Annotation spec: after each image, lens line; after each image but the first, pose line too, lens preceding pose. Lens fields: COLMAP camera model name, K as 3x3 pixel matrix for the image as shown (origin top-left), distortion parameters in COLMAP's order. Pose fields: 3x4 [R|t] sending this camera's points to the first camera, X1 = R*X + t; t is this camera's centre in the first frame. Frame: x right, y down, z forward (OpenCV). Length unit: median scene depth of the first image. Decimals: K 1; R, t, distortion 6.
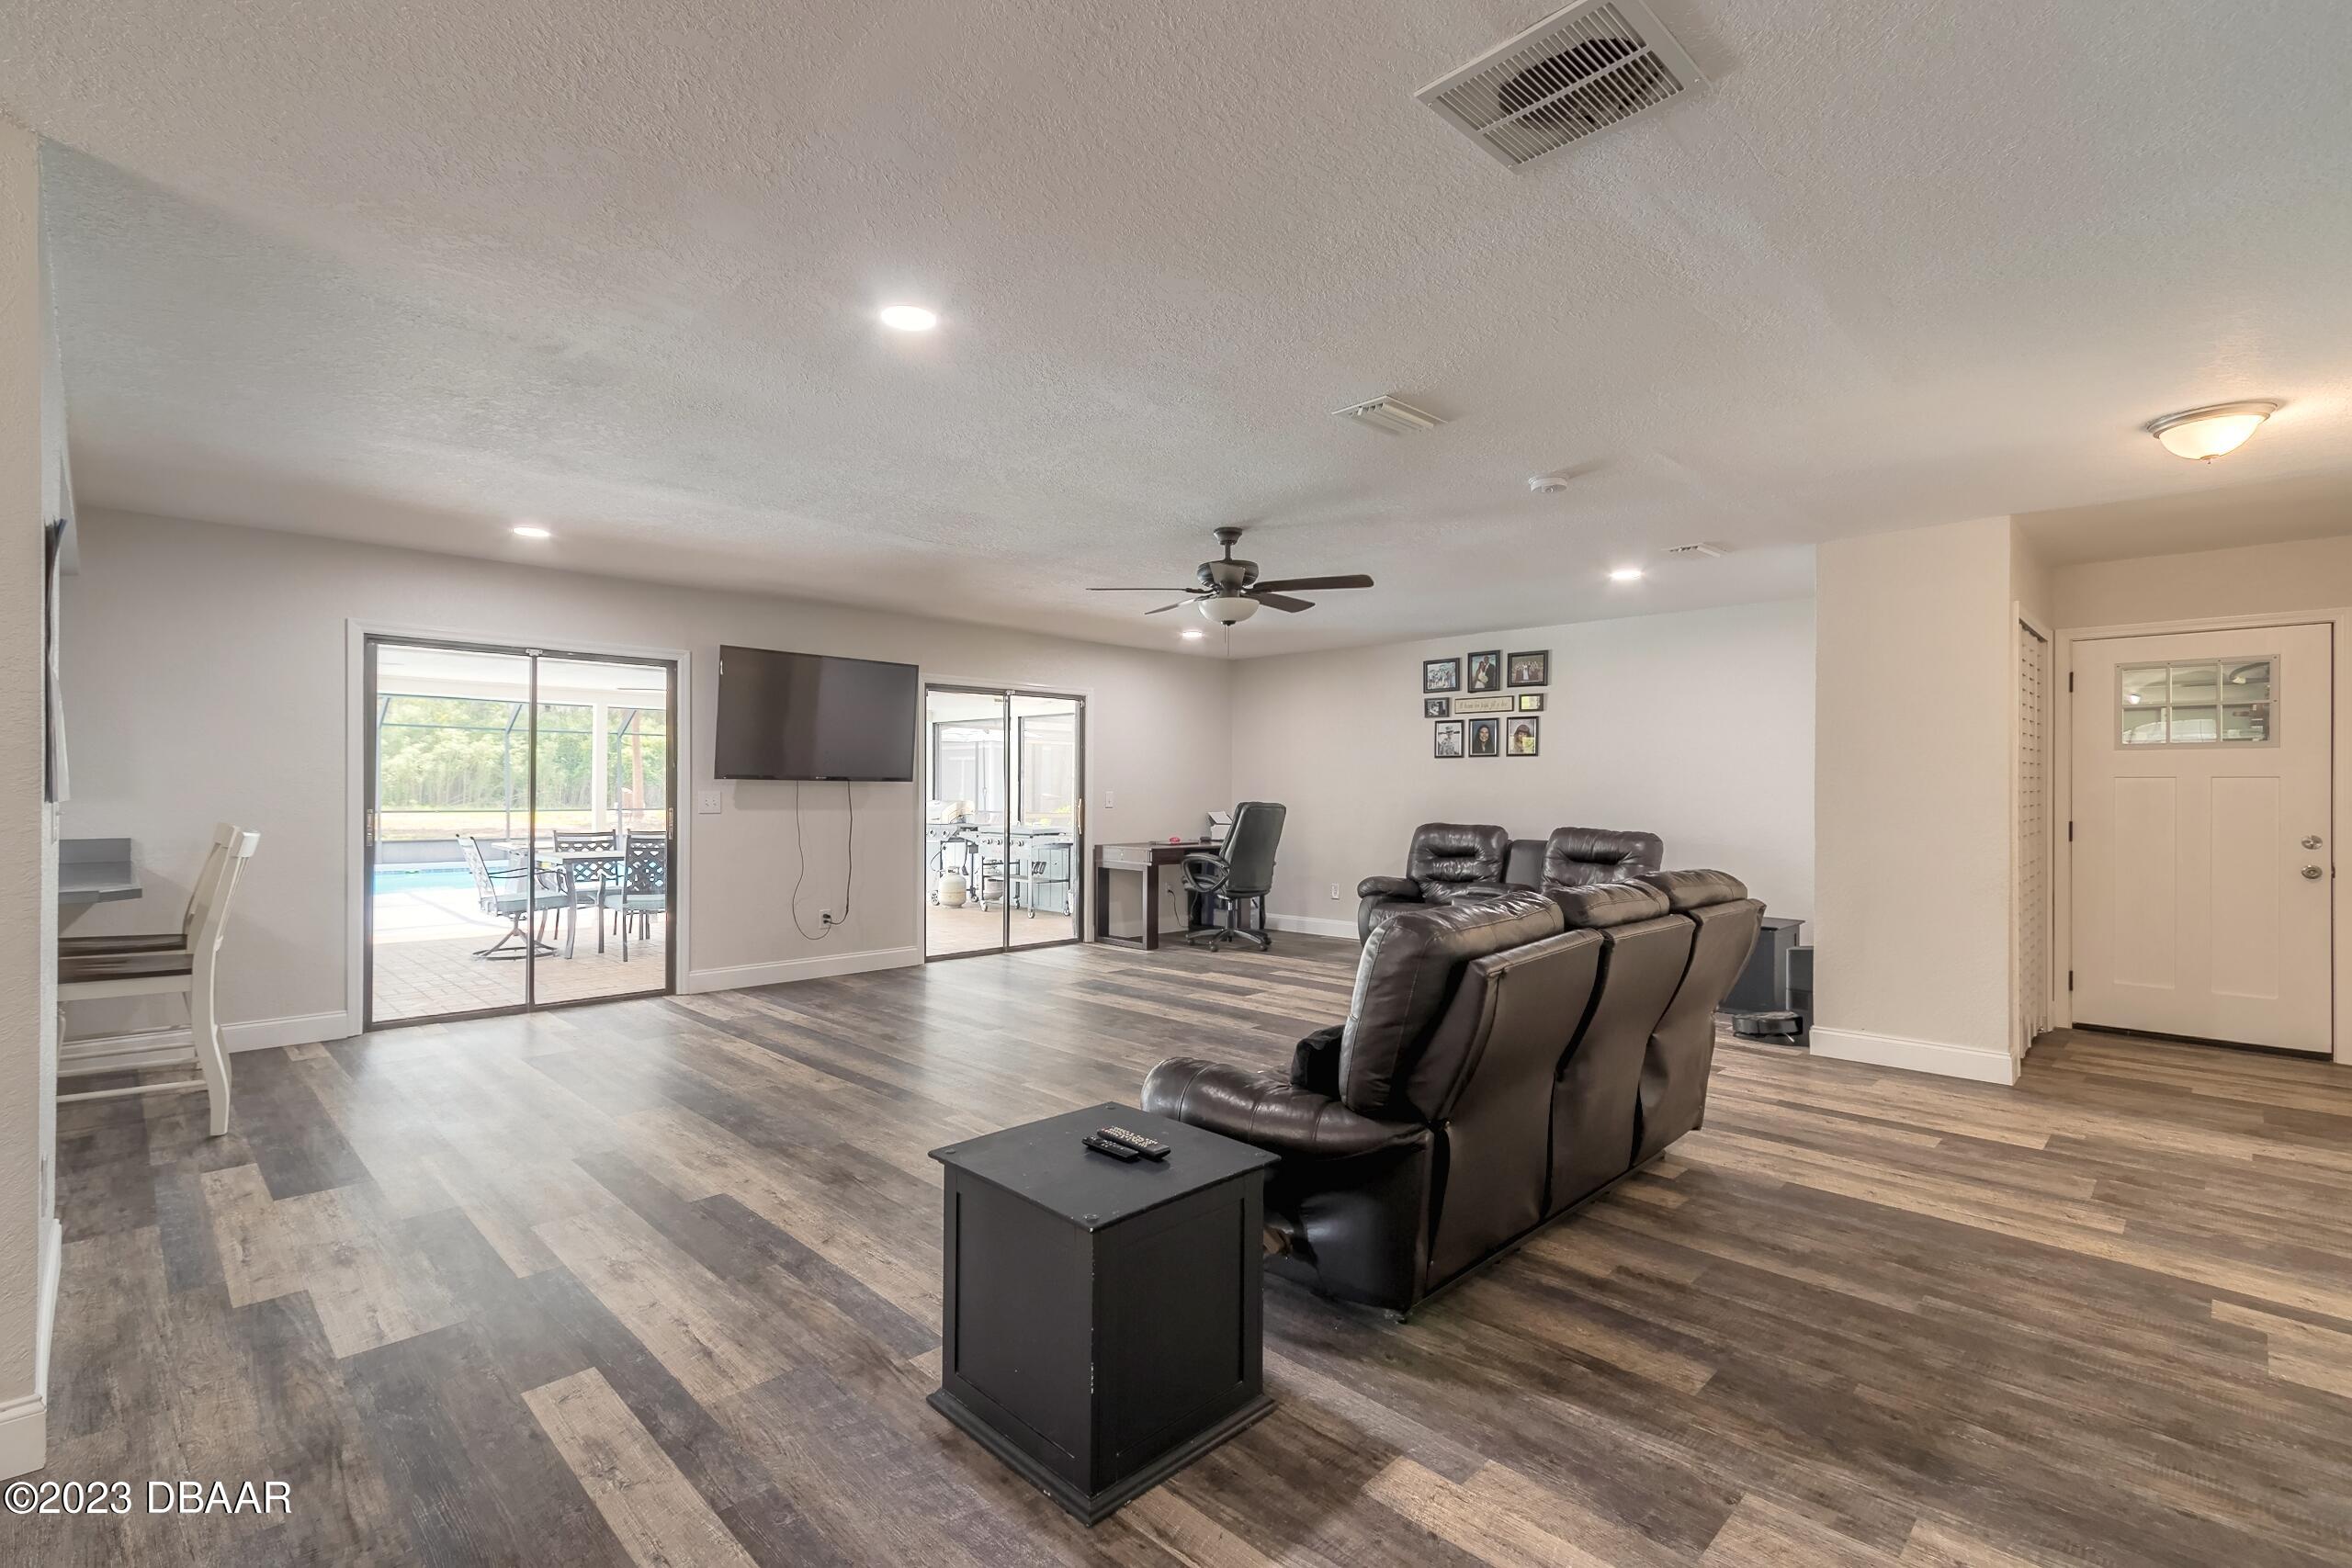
lens RADIAL K [[1080.3, 0, 1168.6], [0, 1080.3, 789.5], [0, 0, 1]] dist [0.002396, -0.000217]
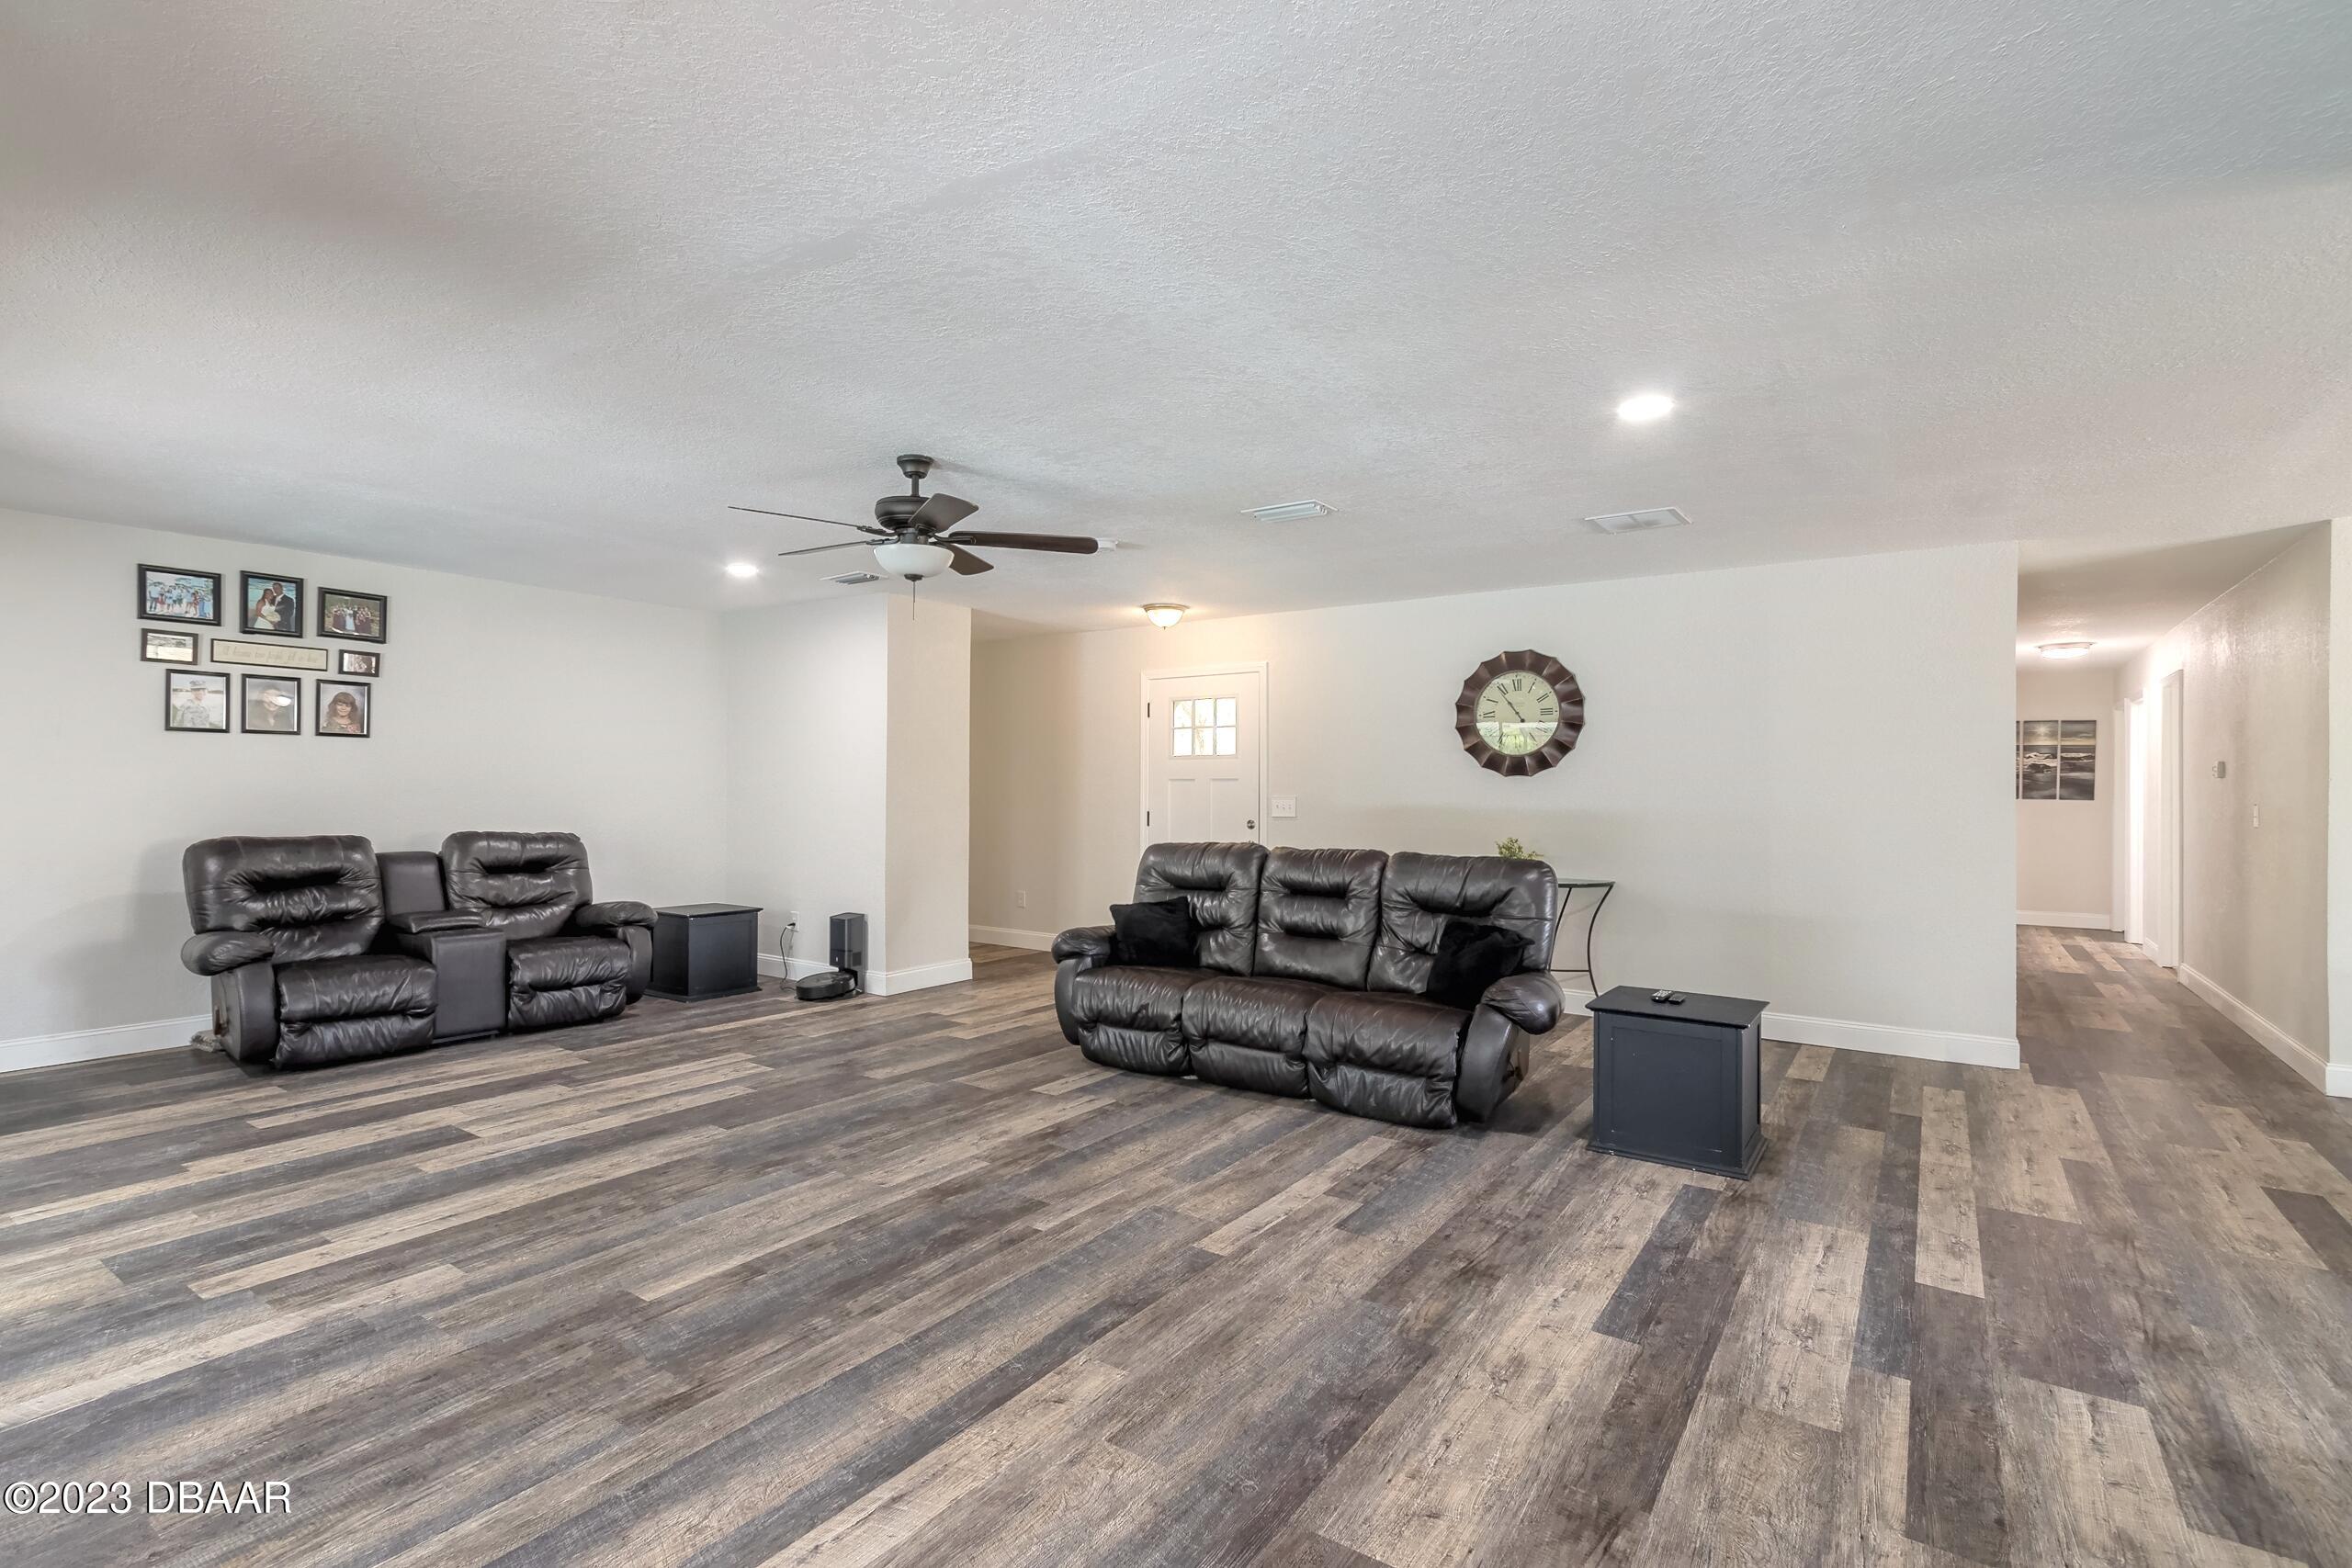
lens RADIAL K [[1080.3, 0, 1141.1], [0, 1080.3, 810.0], [0, 0, 1]] dist [0.002396, -0.000217]
pose [[-0.155583, -0.024671, 0.987515, -0.988995], [-0.006652, 0.999692, 0.023927, -0.007585], [-0.987800, -0.002846, -0.155700, 1.283552]]
